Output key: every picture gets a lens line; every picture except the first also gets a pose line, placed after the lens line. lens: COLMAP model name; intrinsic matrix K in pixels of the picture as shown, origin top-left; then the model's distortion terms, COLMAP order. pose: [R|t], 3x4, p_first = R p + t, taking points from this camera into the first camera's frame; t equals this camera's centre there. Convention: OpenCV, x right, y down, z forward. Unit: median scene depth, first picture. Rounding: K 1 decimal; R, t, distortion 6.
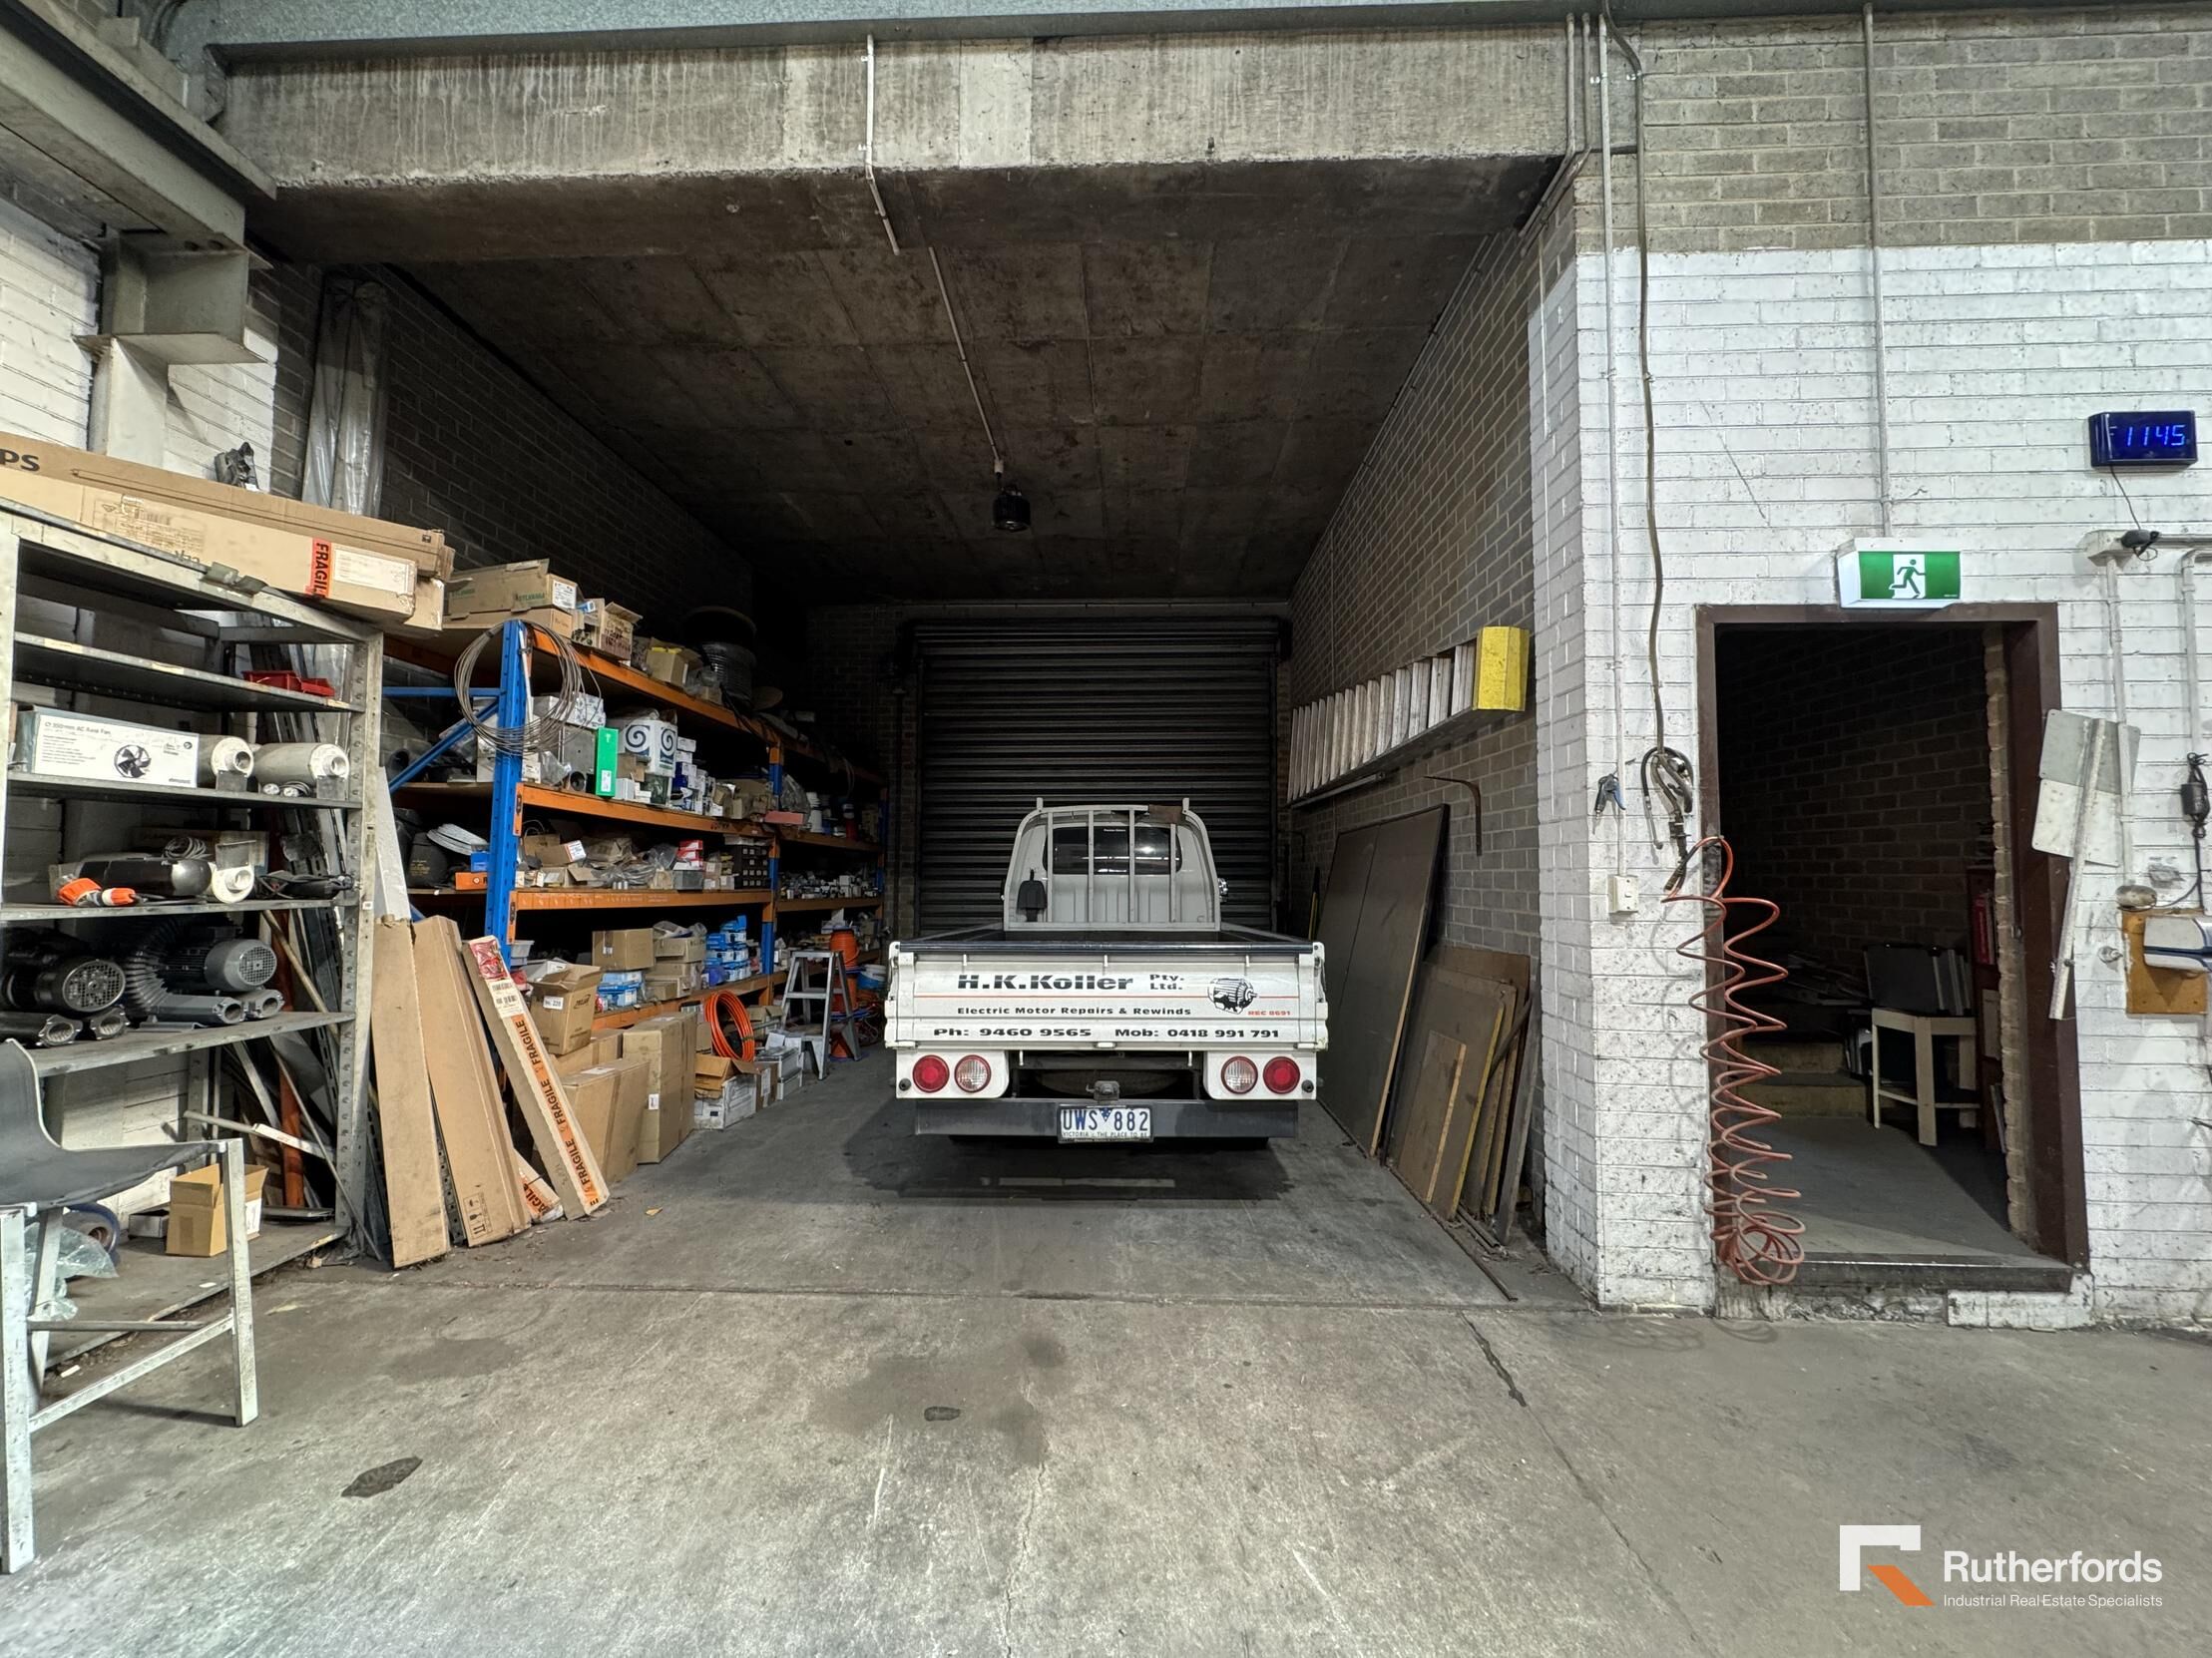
lens RADIAL K [[881.2, 0, 1106.6], [0, 881.2, 831.6], [0, 0, 1]] dist [0.020586, 0.000840]
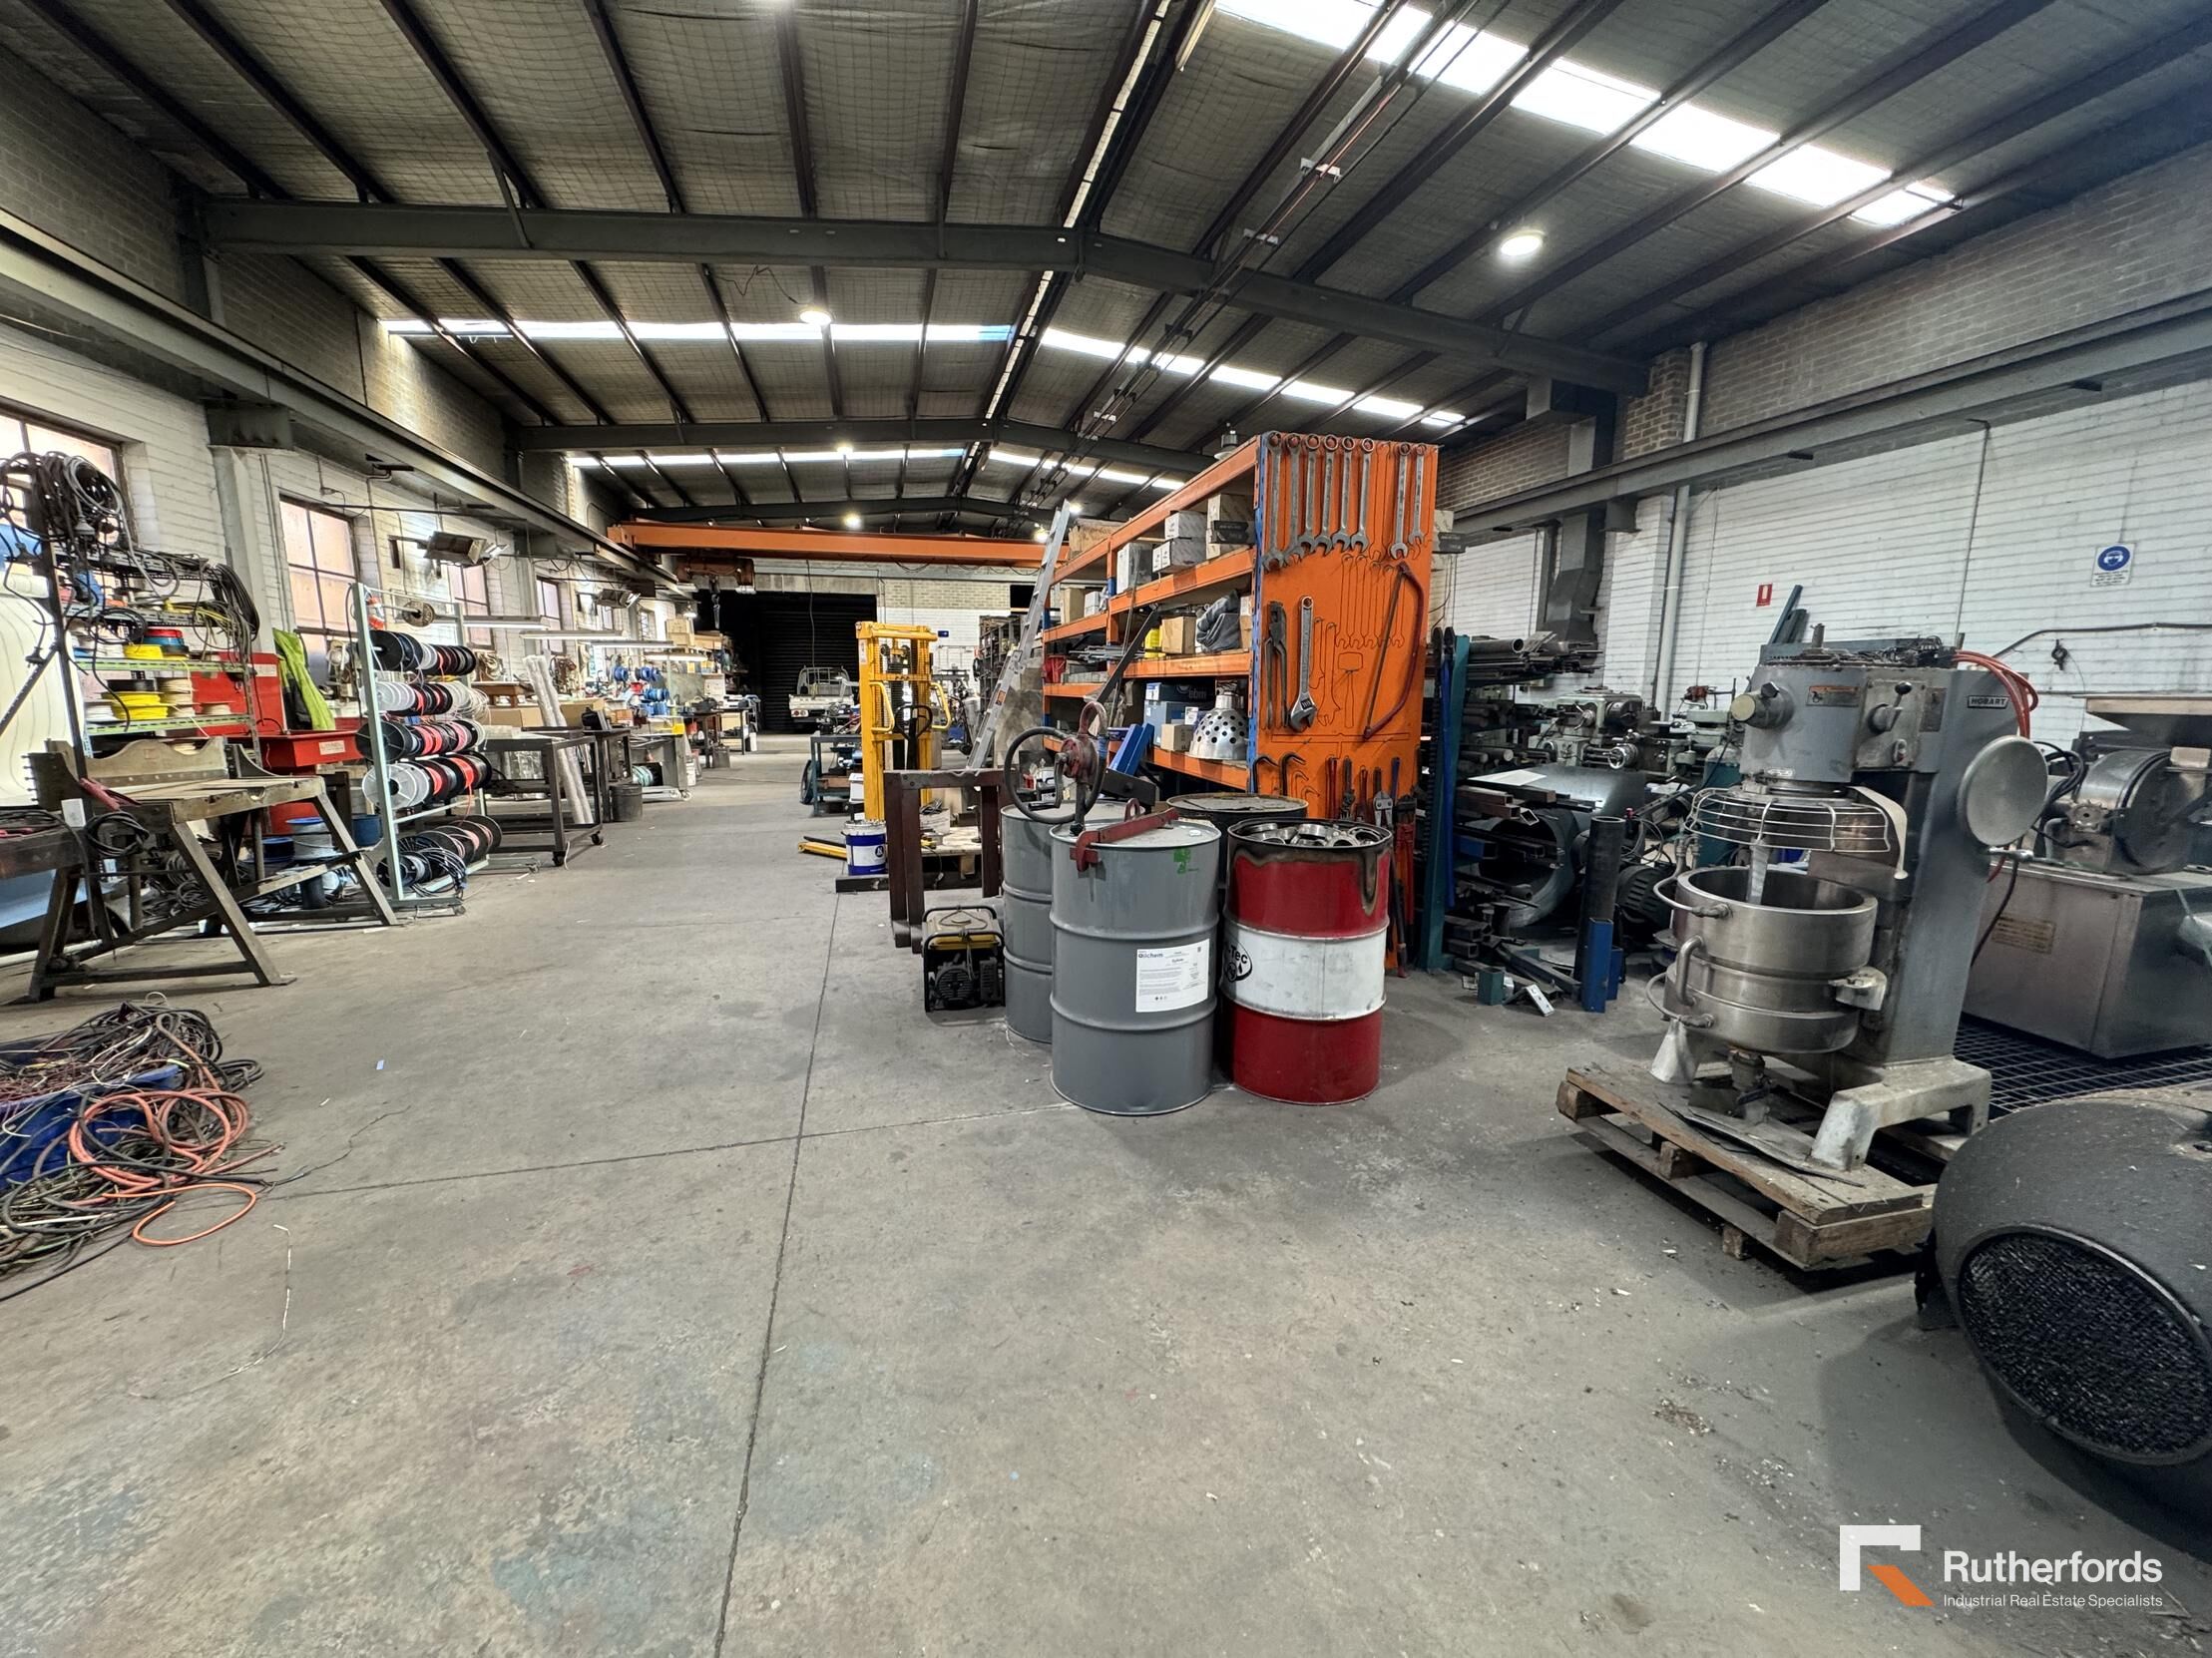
lens RADIAL K [[881.2, 0, 1103.4], [0, 881.2, 830.8], [0, 0, 1]] dist [0.020586, 0.000840]
pose [[0.958292, -0.037296, 0.283348, 0.130653], [-0.023667, 0.977686, 0.208733, -0.366075], [-0.284810, -0.206733, 0.936026, -6.978230]]
